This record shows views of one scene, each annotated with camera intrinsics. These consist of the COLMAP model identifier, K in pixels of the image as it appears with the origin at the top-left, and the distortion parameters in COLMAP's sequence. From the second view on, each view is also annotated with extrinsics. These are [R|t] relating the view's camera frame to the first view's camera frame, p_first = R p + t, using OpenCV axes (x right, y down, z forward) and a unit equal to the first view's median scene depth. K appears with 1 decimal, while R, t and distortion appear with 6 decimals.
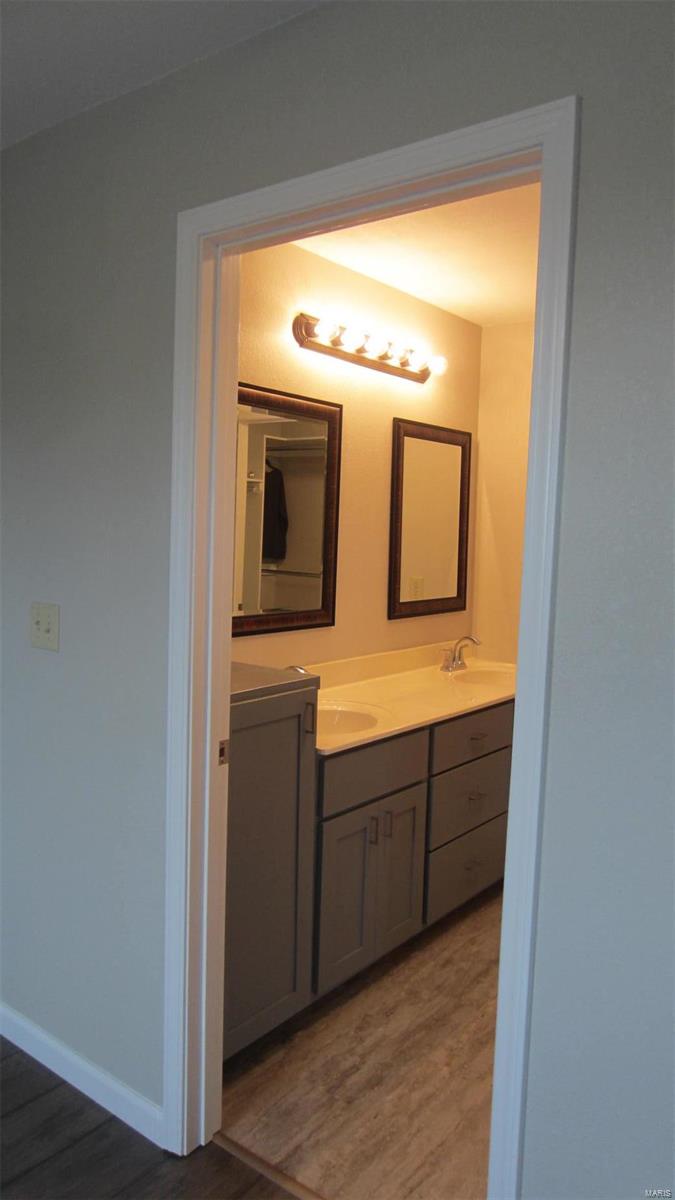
lens RADIAL K [[858.5, 0, 337.5], [0, 858.5, 600.0], [0, 0, 1]] dist [-0.034974, 0.006584]
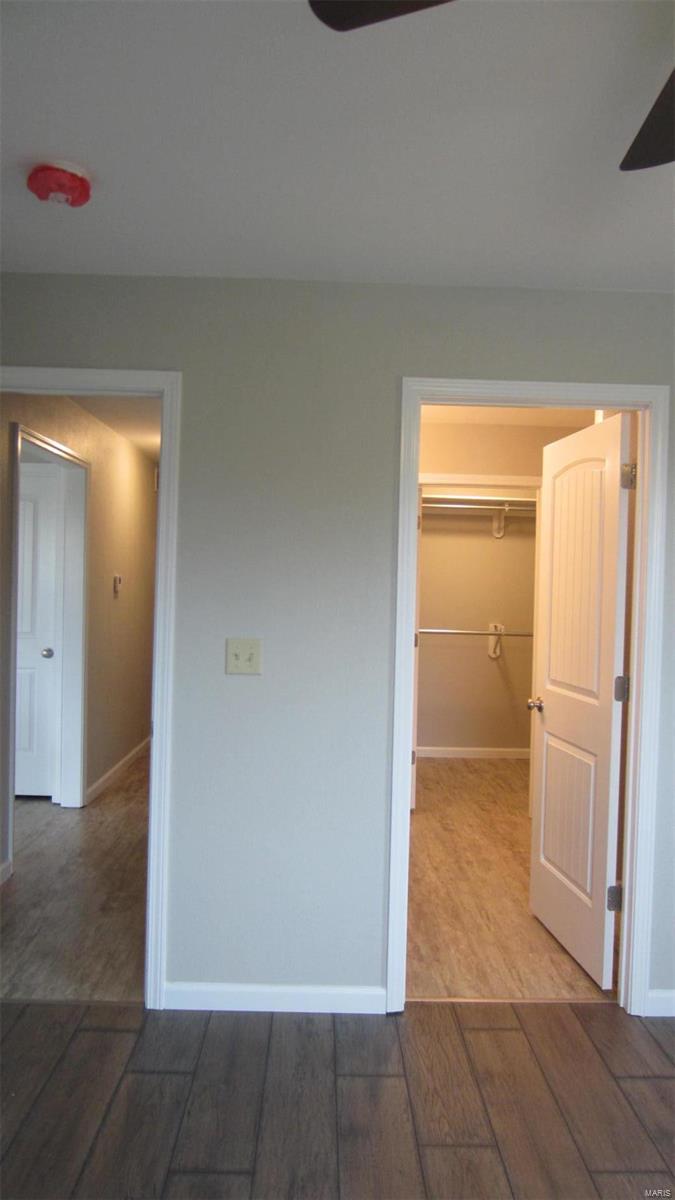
lens RADIAL K [[858.5, 0, 337.5], [0, 858.5, 600.0], [0, 0, 1]] dist [-0.034974, 0.006584]
pose [[0.779097, -0.019782, 0.626591, -1.050160], [0.045880, 0.998621, -0.025519, -0.014956], [-0.625222, 0.048630, 0.778930, -0.093838]]
